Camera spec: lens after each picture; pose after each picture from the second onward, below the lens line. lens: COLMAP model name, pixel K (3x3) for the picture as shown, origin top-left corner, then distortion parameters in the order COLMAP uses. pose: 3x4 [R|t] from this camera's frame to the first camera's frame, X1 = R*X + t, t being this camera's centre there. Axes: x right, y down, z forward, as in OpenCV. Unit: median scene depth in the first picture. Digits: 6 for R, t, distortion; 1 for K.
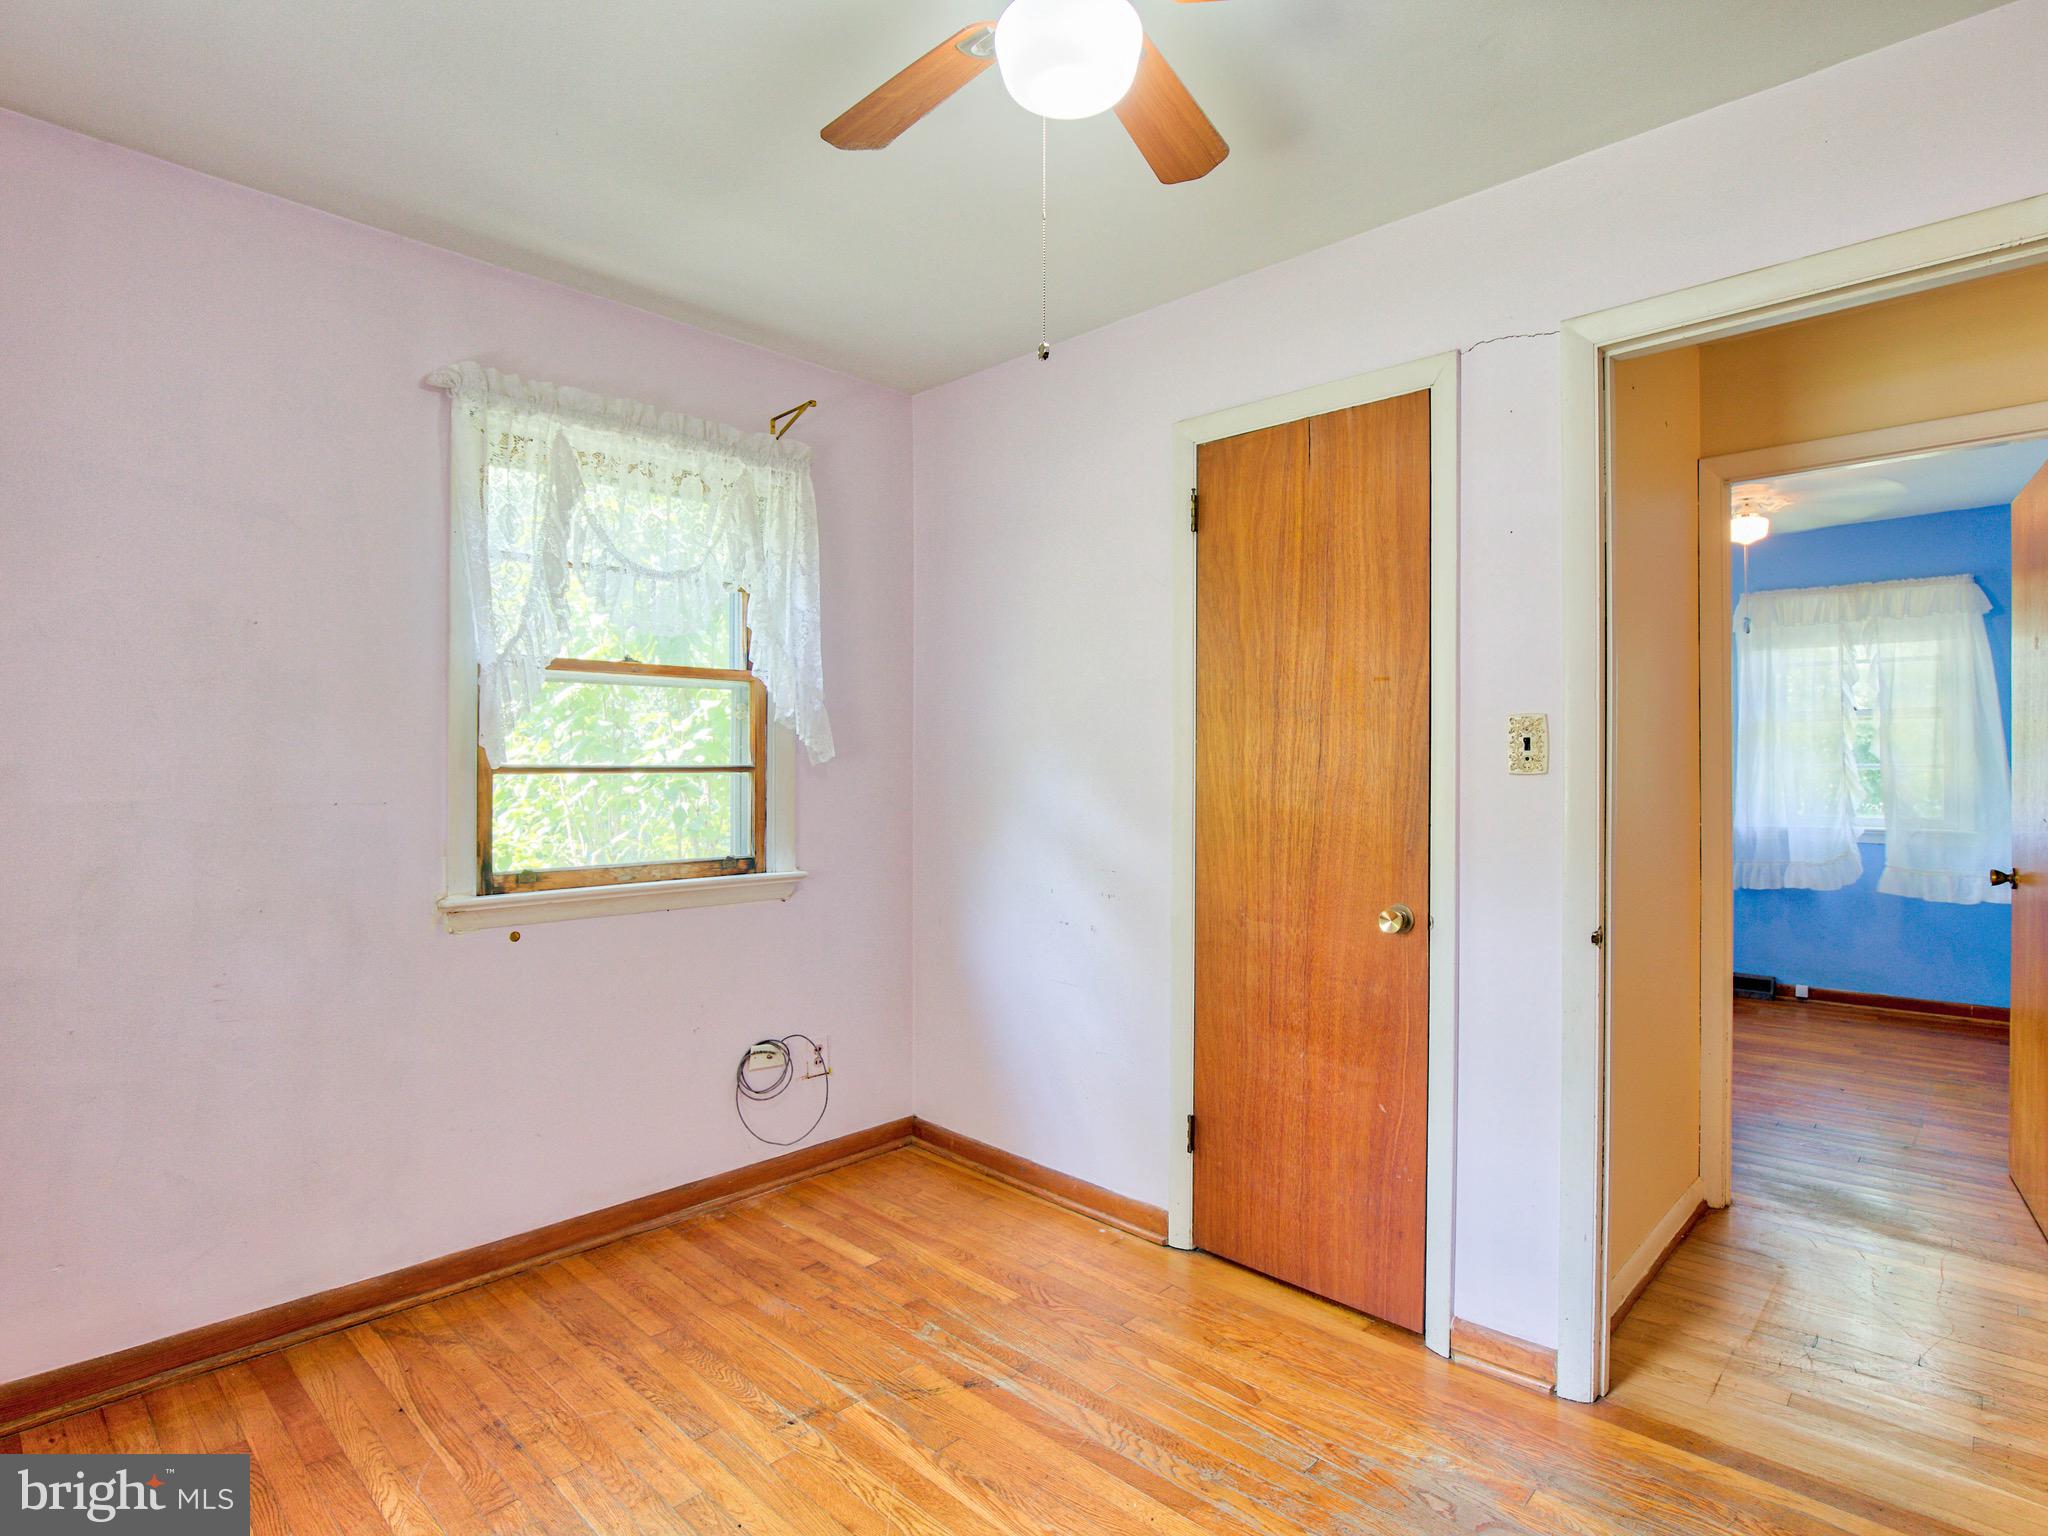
lens RADIAL K [[1064.8, 0, 1026.2], [0, 1064.8, 743.6], [0, 0, 1]] dist [-0.020230, 0.001370]
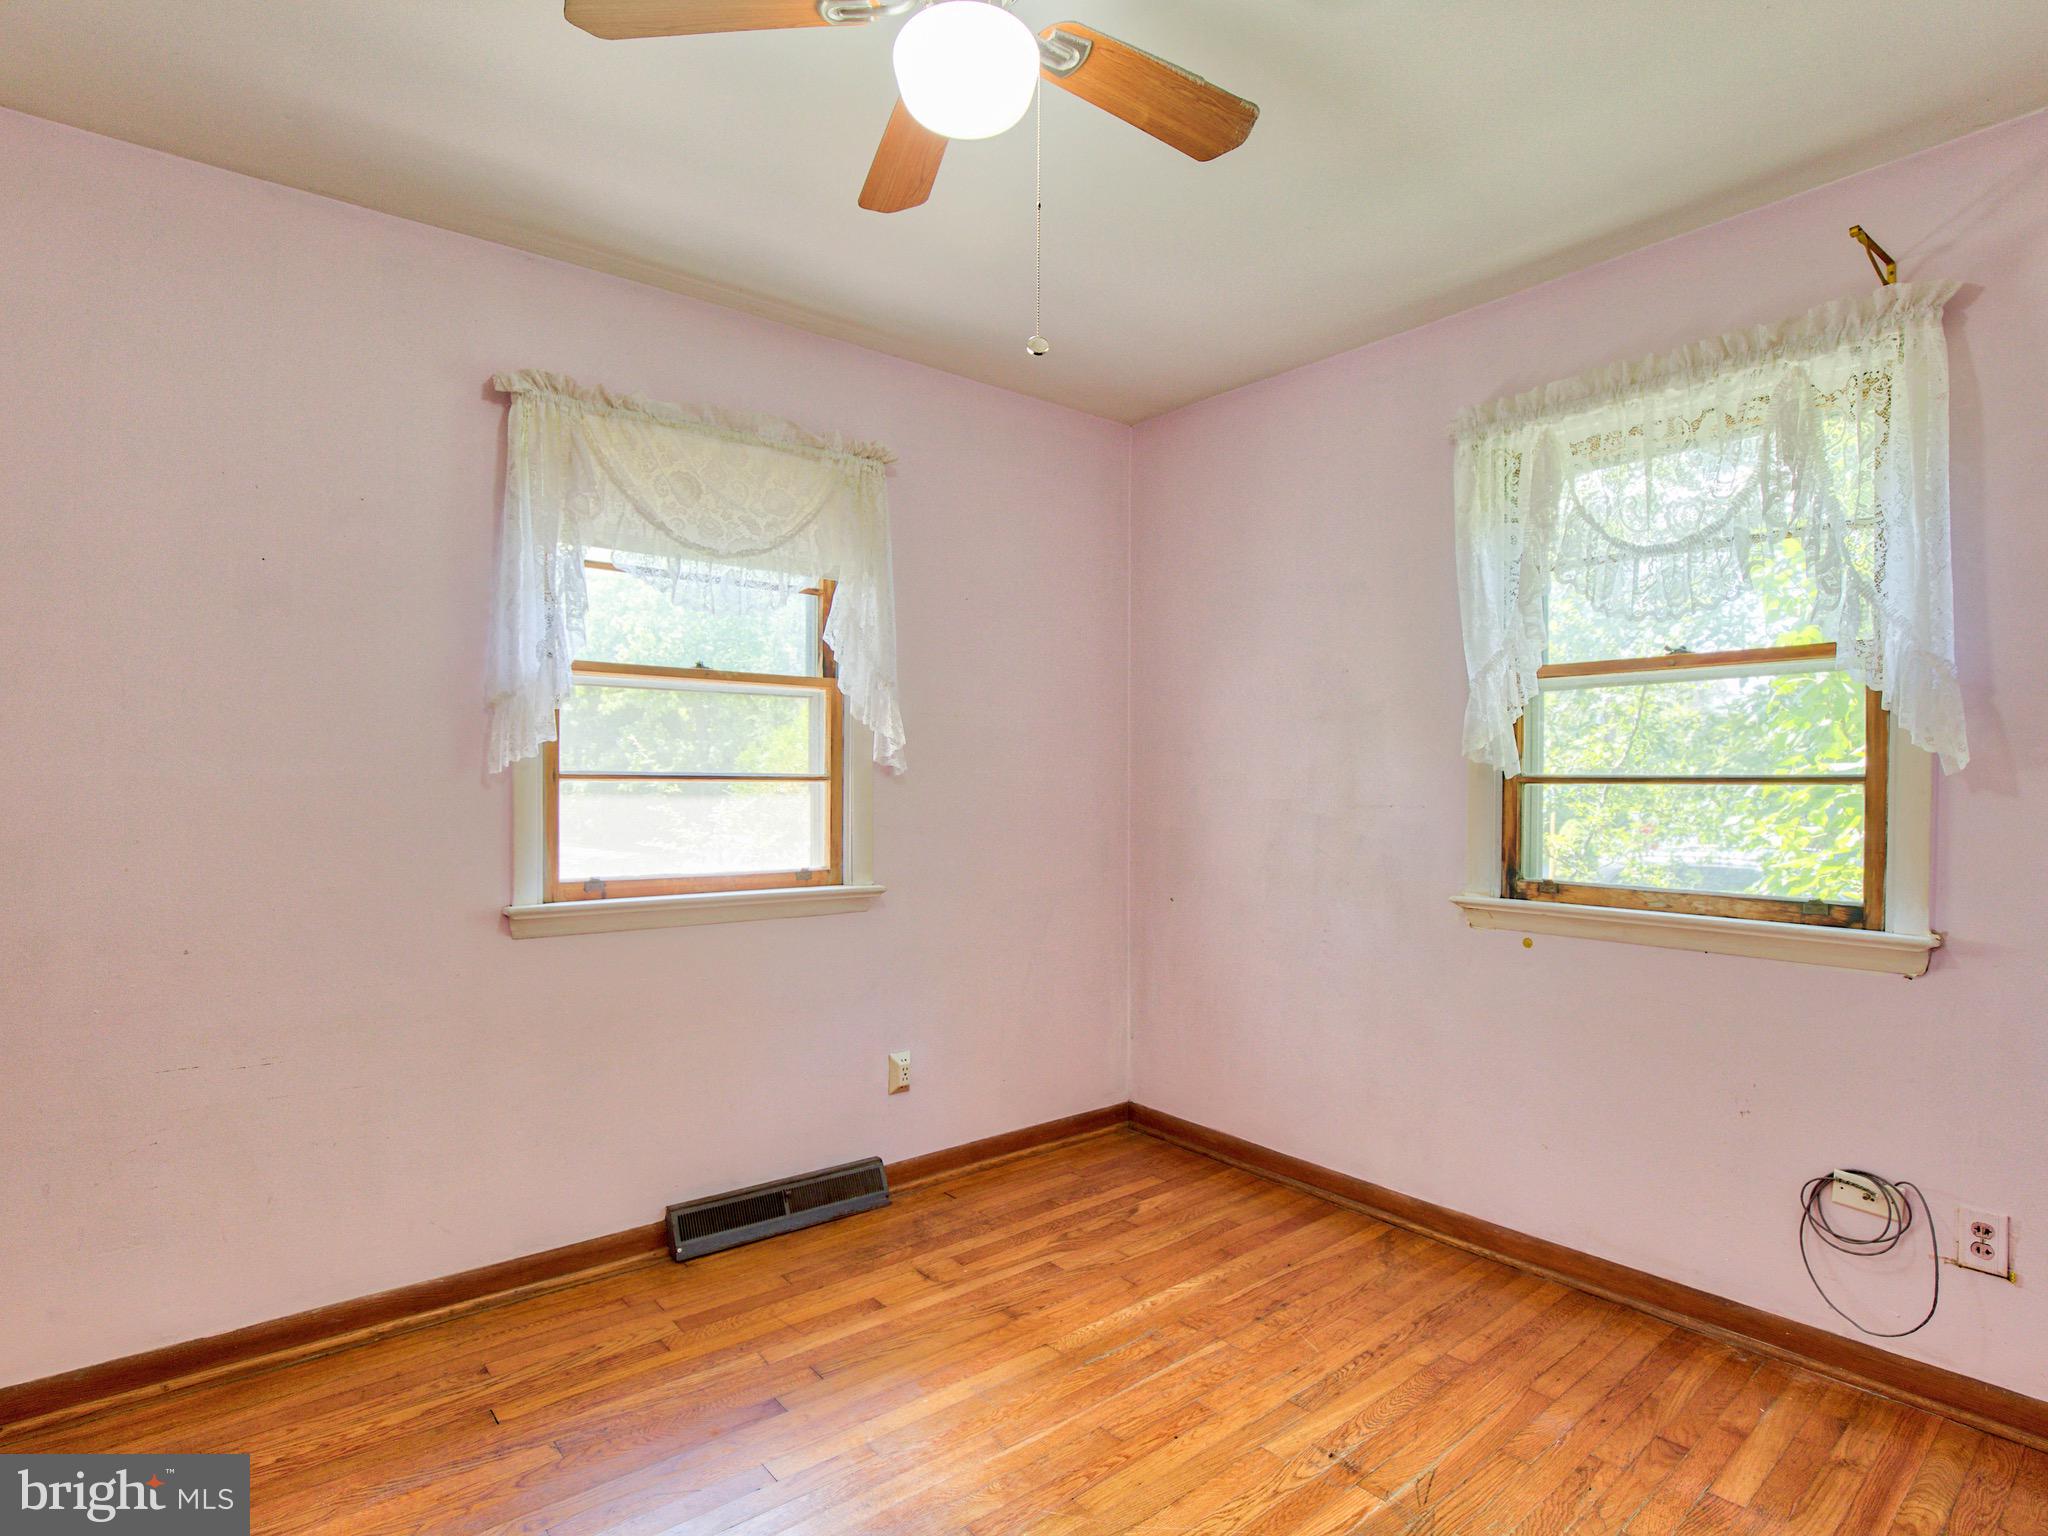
lens RADIAL K [[1052.9, 0, 1027.7], [0, 1052.9, 762.6], [0, 0, 1]] dist [-0.025591, 0.000886]
pose [[-0.104707, -0.011521, -0.994436, 0.565919], [0.019988, 0.999707, -0.013687, 0.012795], [0.994302, -0.021310, -0.104446, 0.623079]]
